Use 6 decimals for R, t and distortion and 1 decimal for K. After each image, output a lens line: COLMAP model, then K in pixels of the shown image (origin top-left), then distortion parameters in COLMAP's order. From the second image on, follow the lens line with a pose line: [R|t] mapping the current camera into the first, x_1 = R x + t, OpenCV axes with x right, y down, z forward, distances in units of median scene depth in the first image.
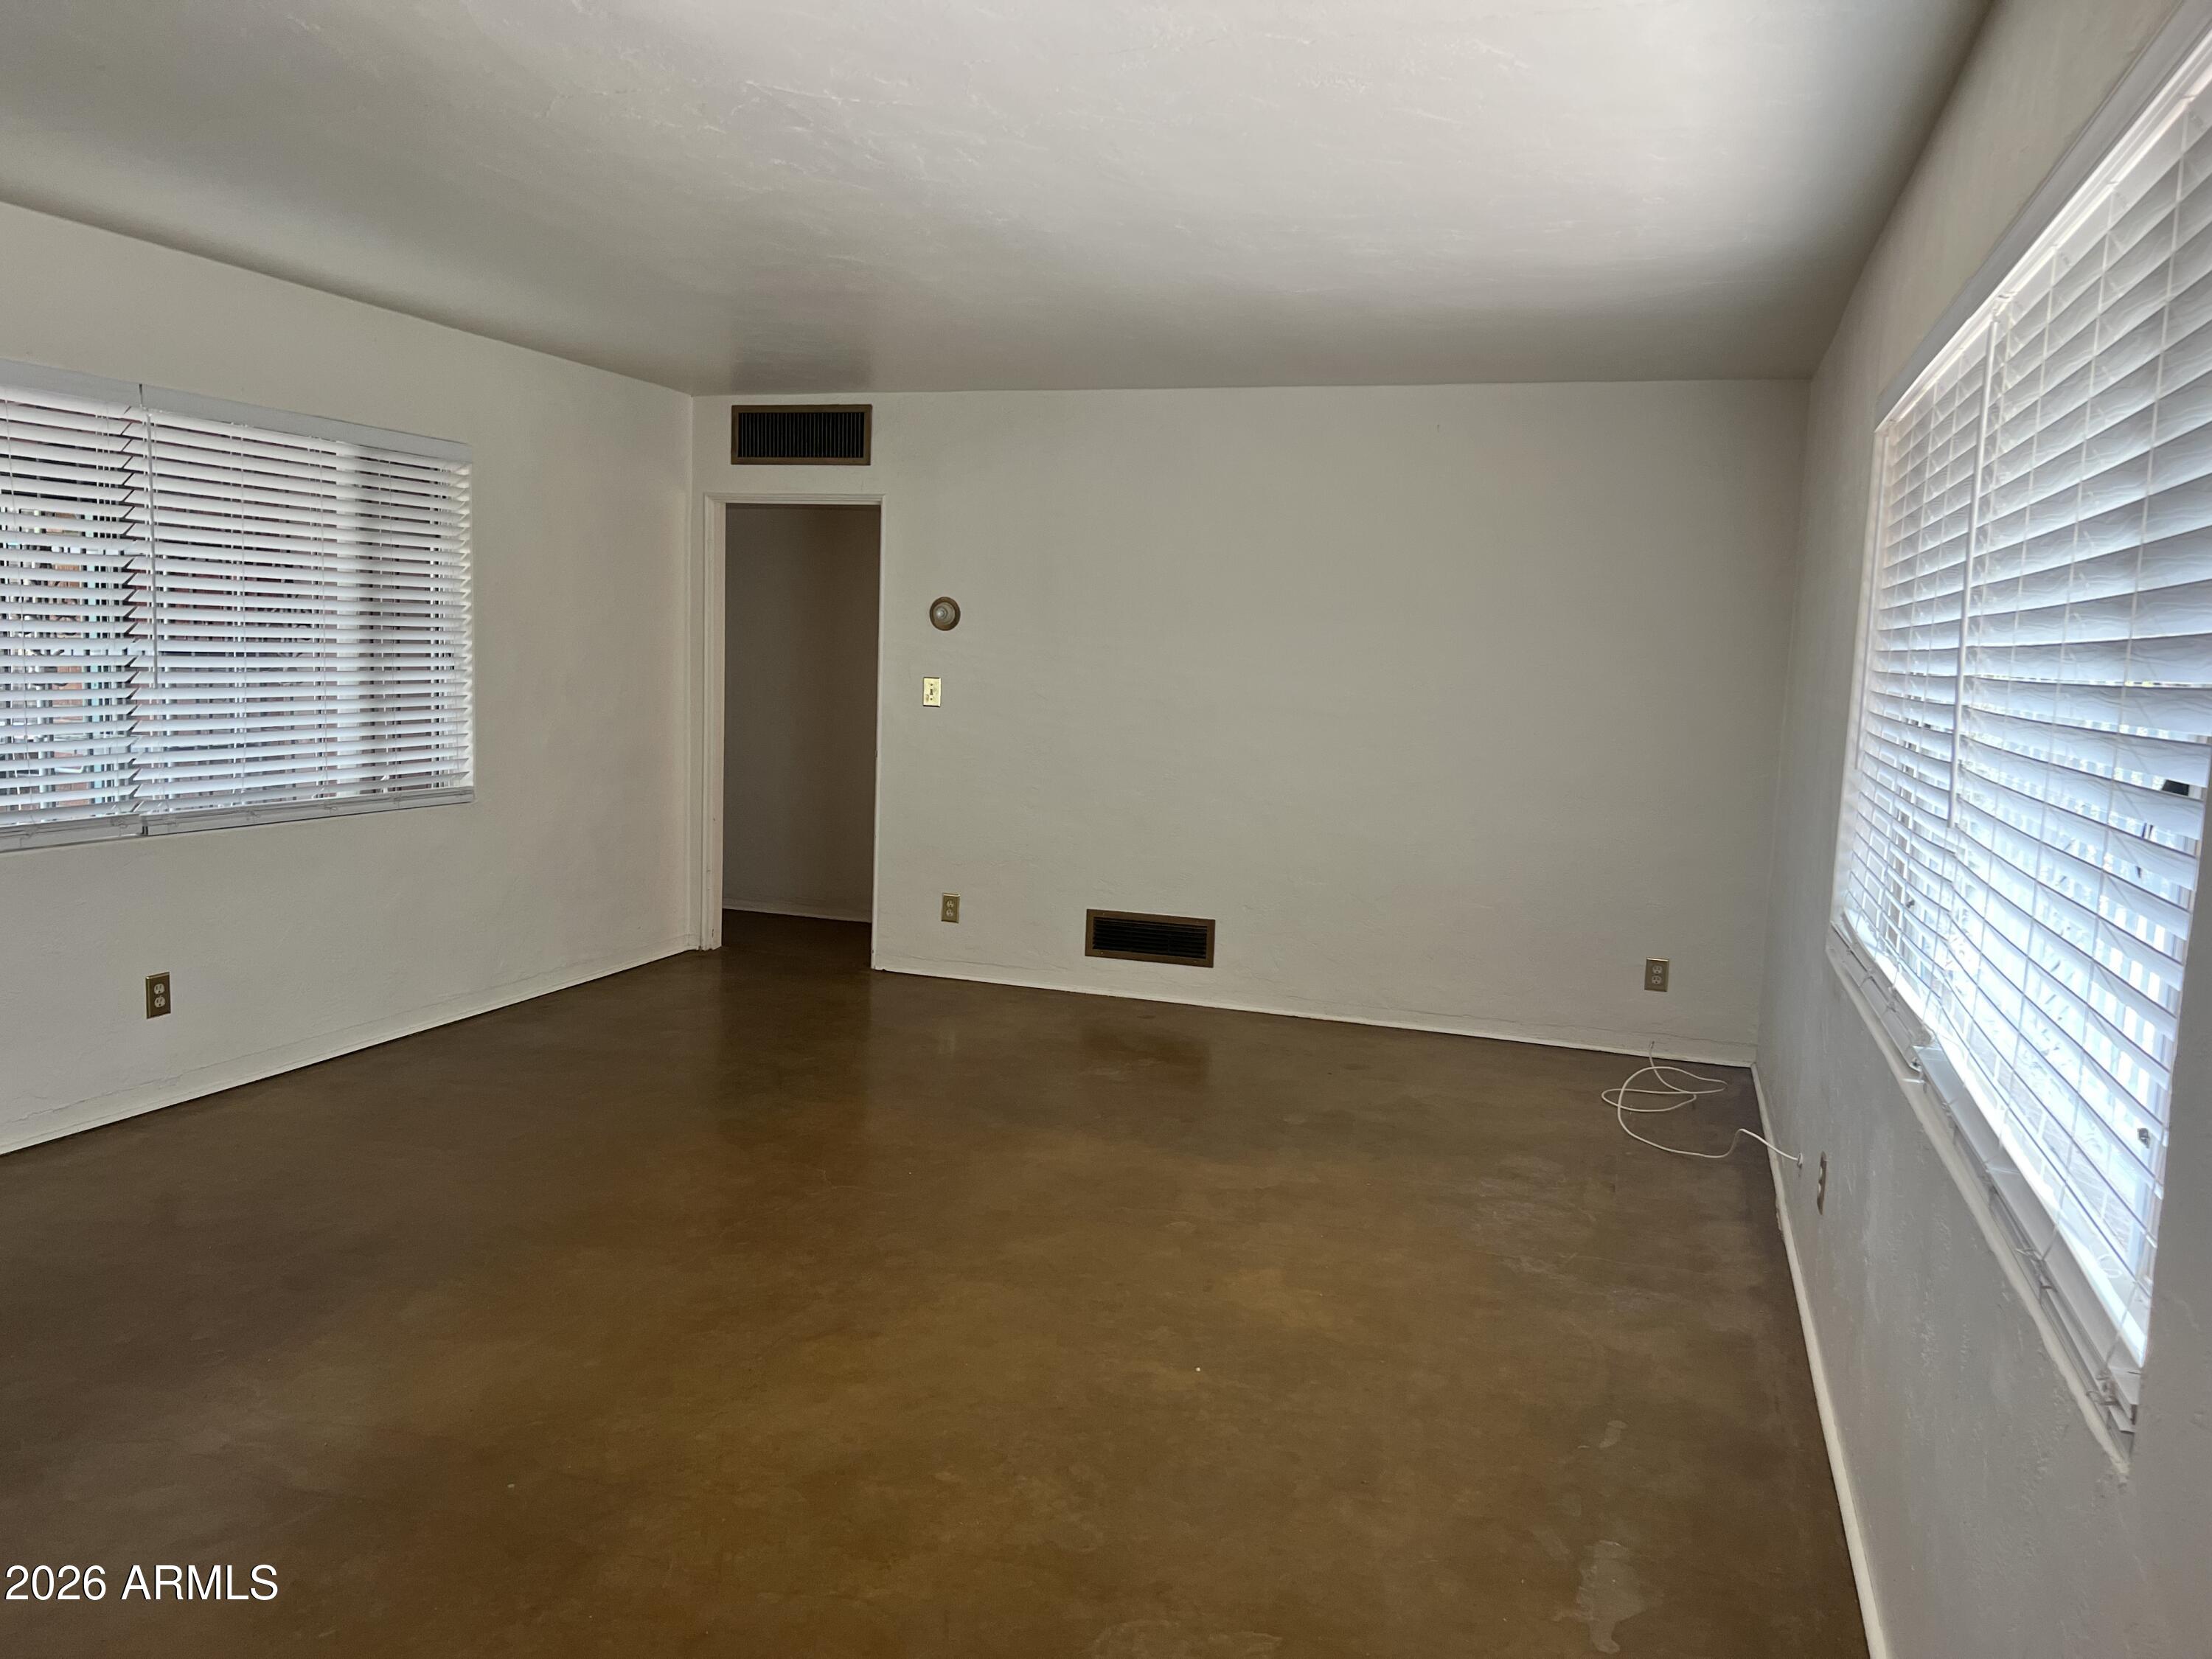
lens RADIAL K [[1686.6, 0, 1106.0], [0, 1686.6, 829.5], [0, 0, 1]] dist [0.006689, -0.039637]
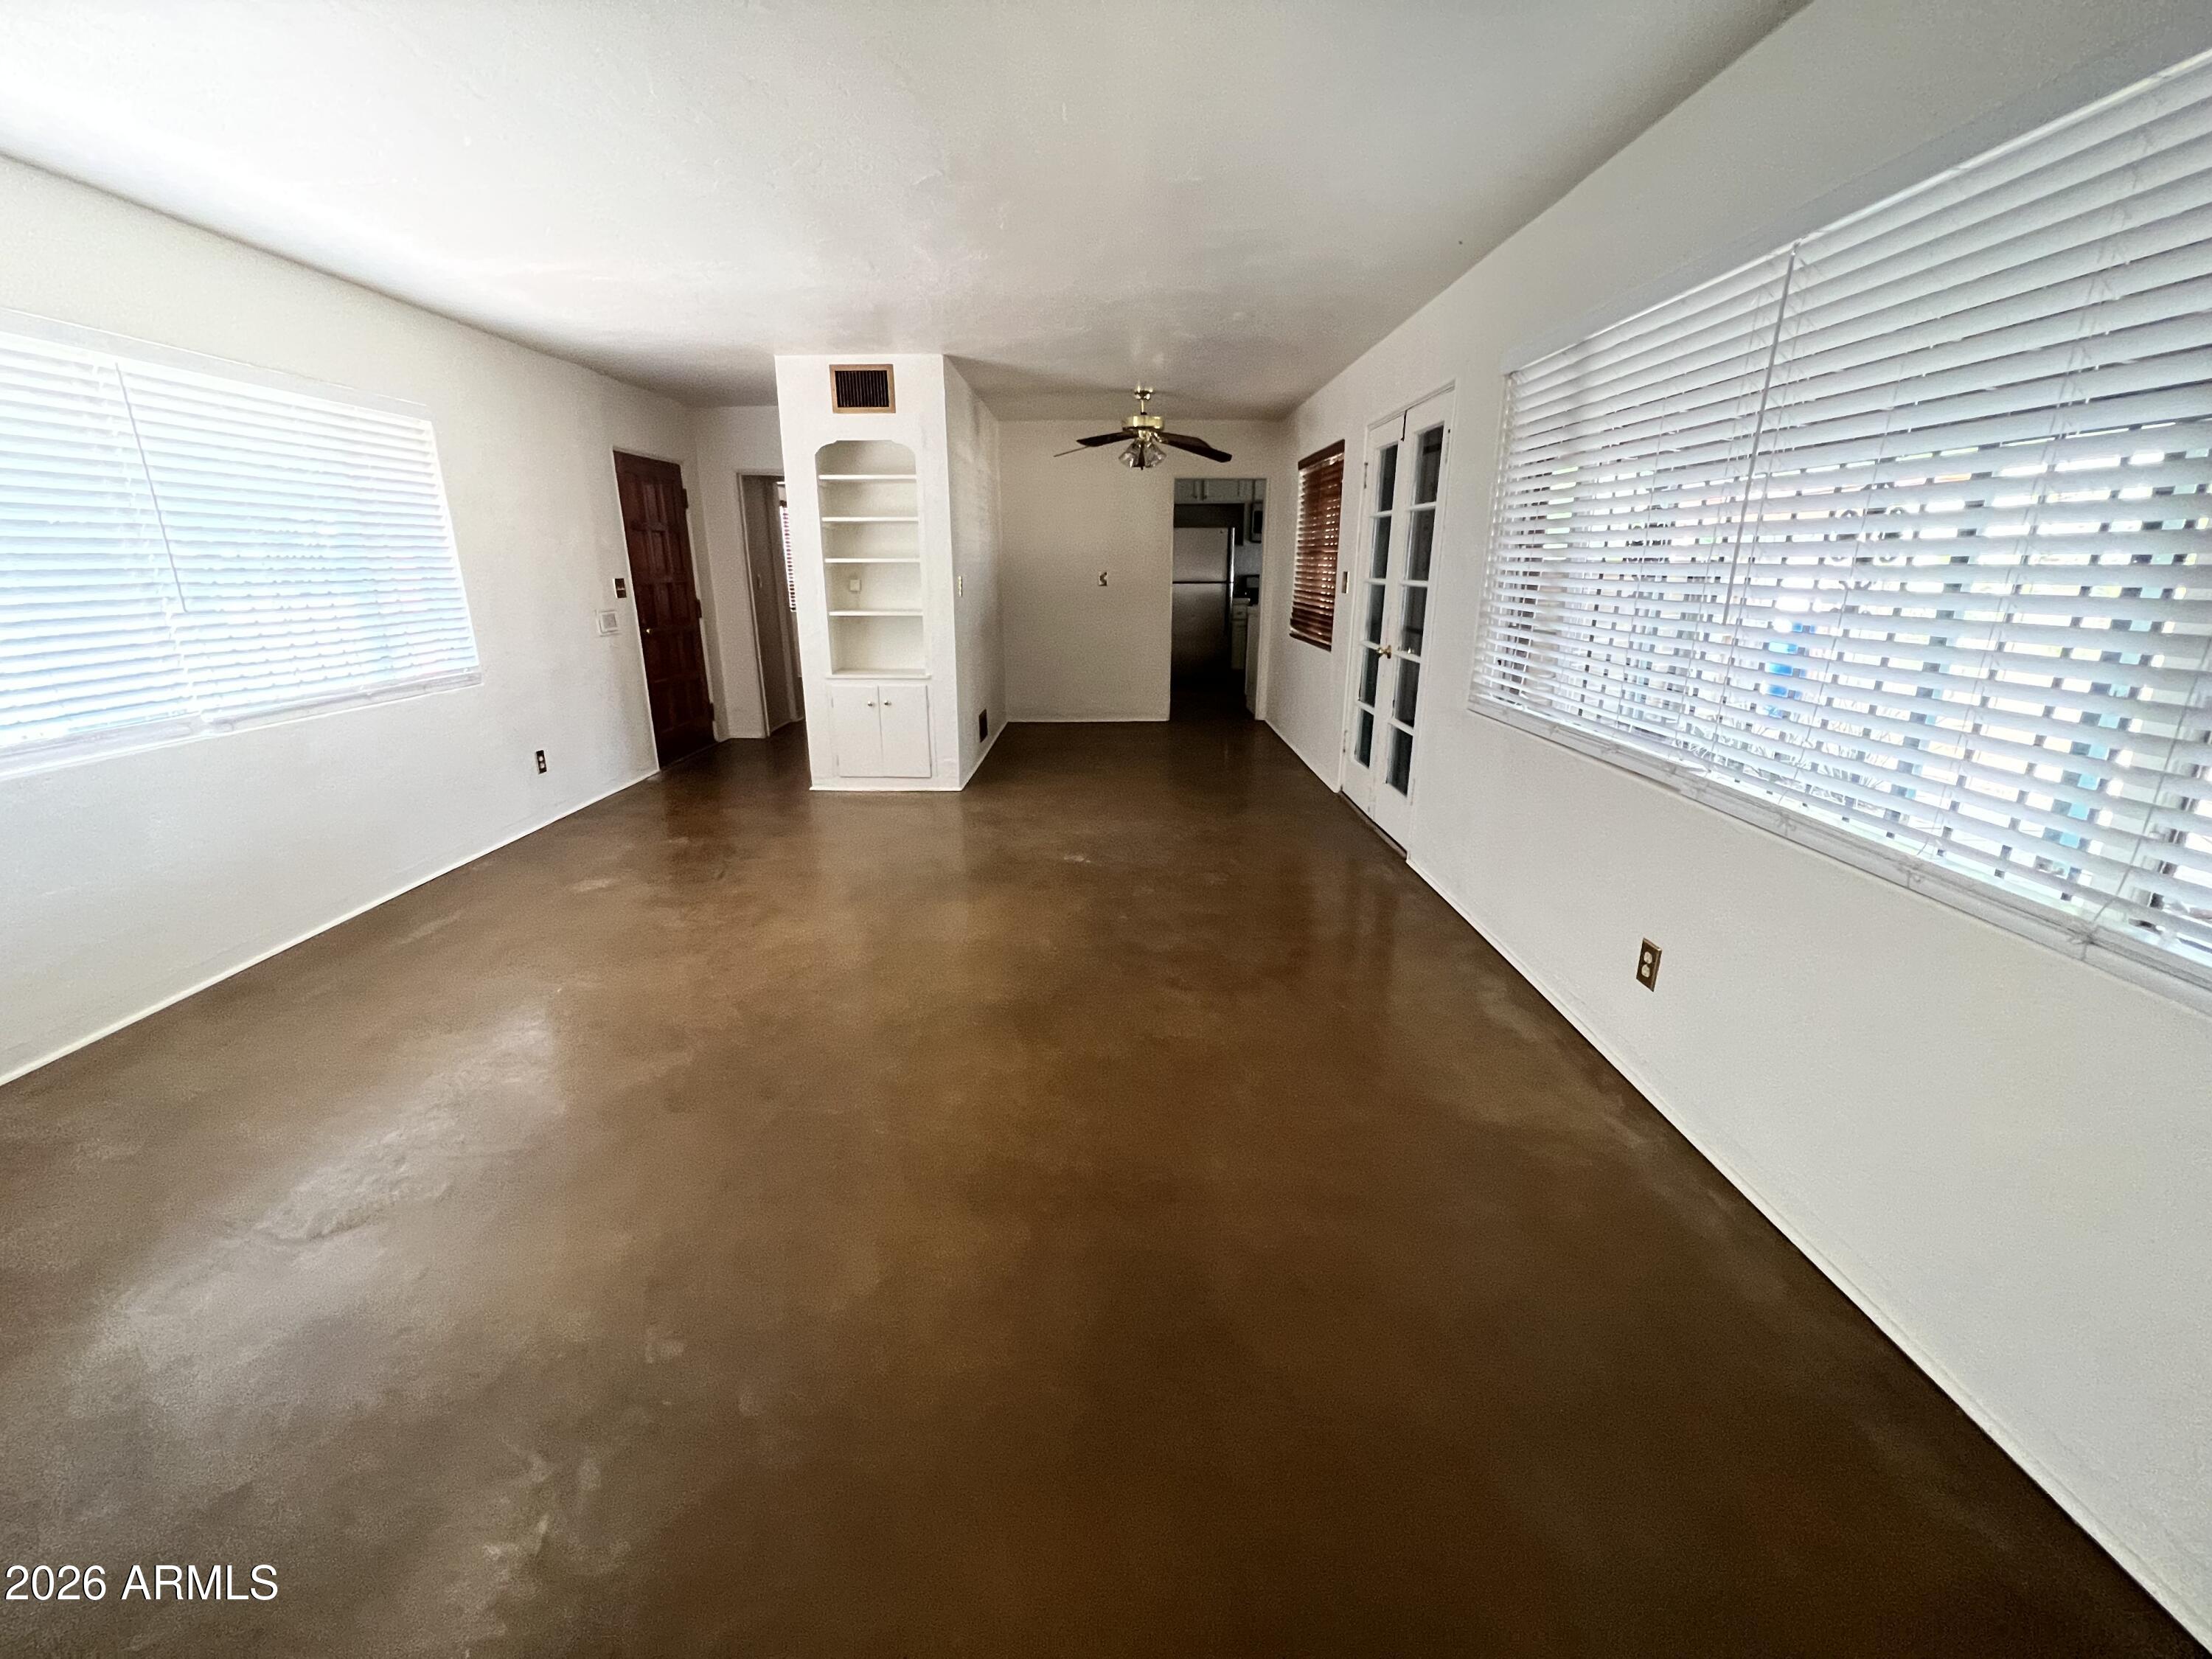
lens RADIAL K [[905.2, 0, 1106.0], [0, 905.2, 829.5], [0, 0, 1]] dist [-0.001319, -0.000065]
pose [[-0.942059, 0.050759, -0.331583, -0.079568], [-0.079471, 0.926572, 0.367625, -0.098709], [0.325896, 0.372676, -0.868852, 0.941075]]
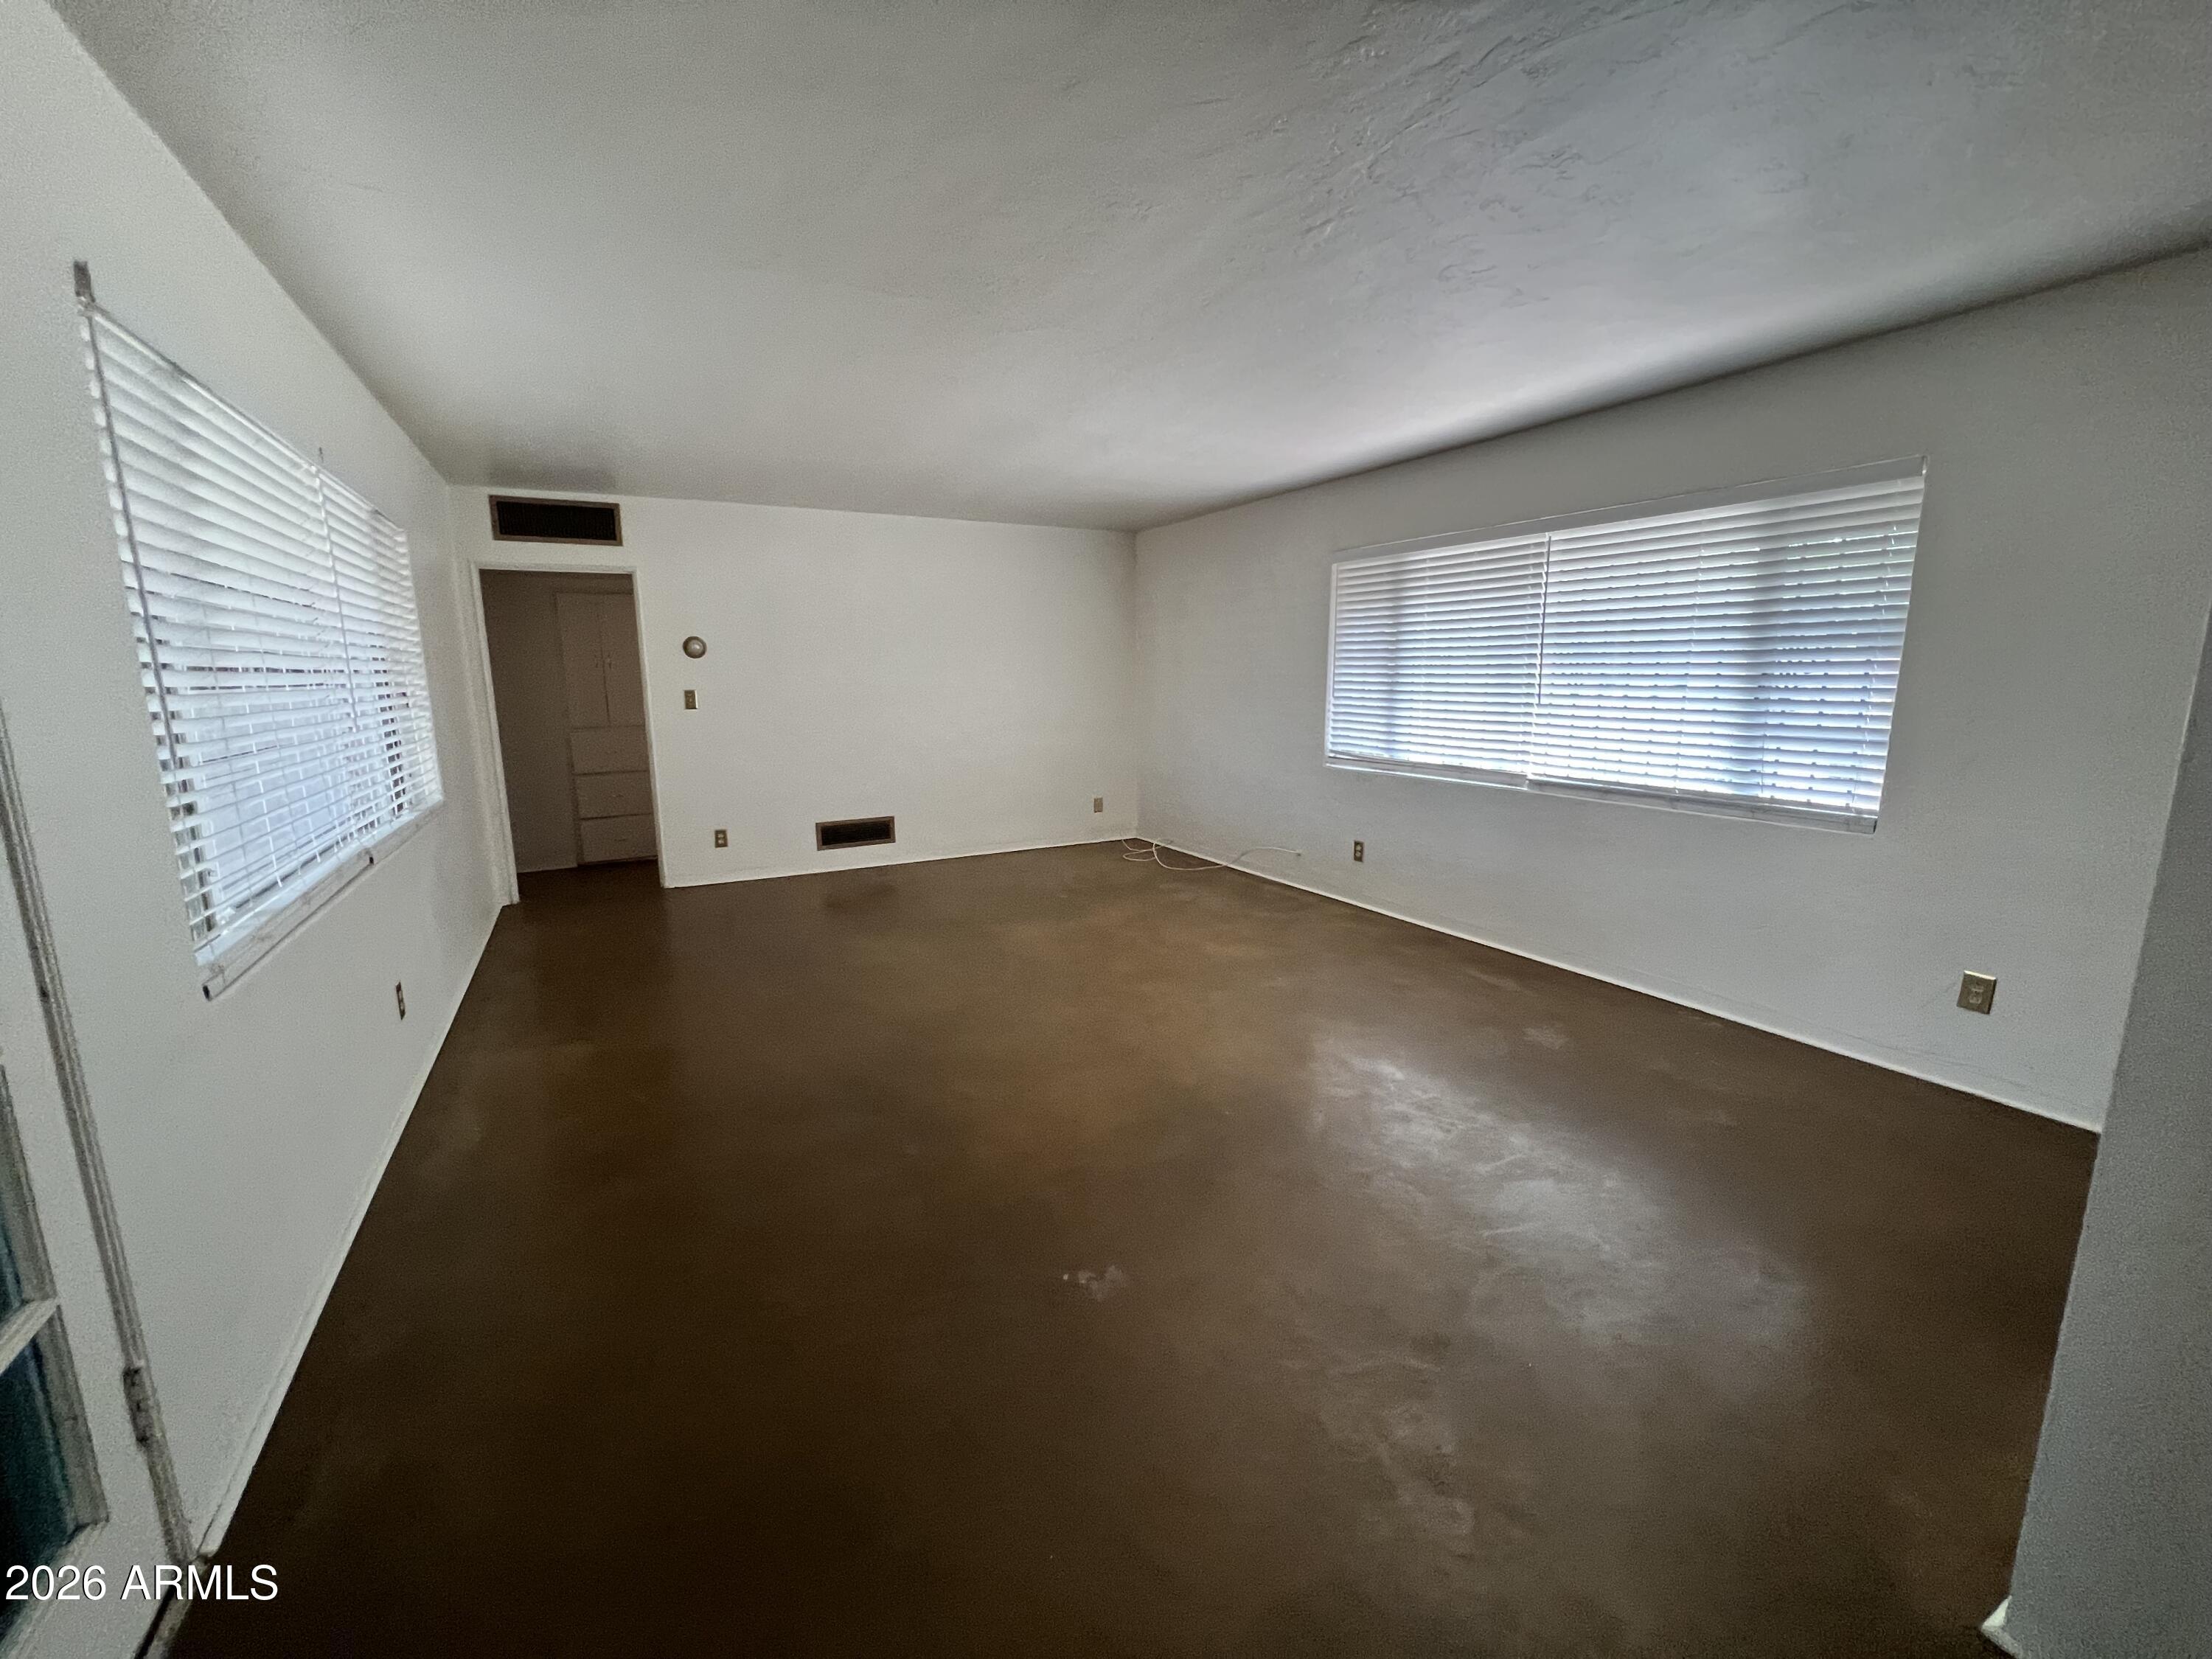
lens RADIAL K [[905.2, 0, 1106.0], [0, 905.2, 829.5], [0, 0, 1]] dist [-0.001319, -0.000065]
pose [[0.677242, -0.171451, 0.715506, -0.462300], [0.115766, 0.985189, 0.126498, -0.027115], [-0.726596, -0.002839, 0.687059, 0.166197]]
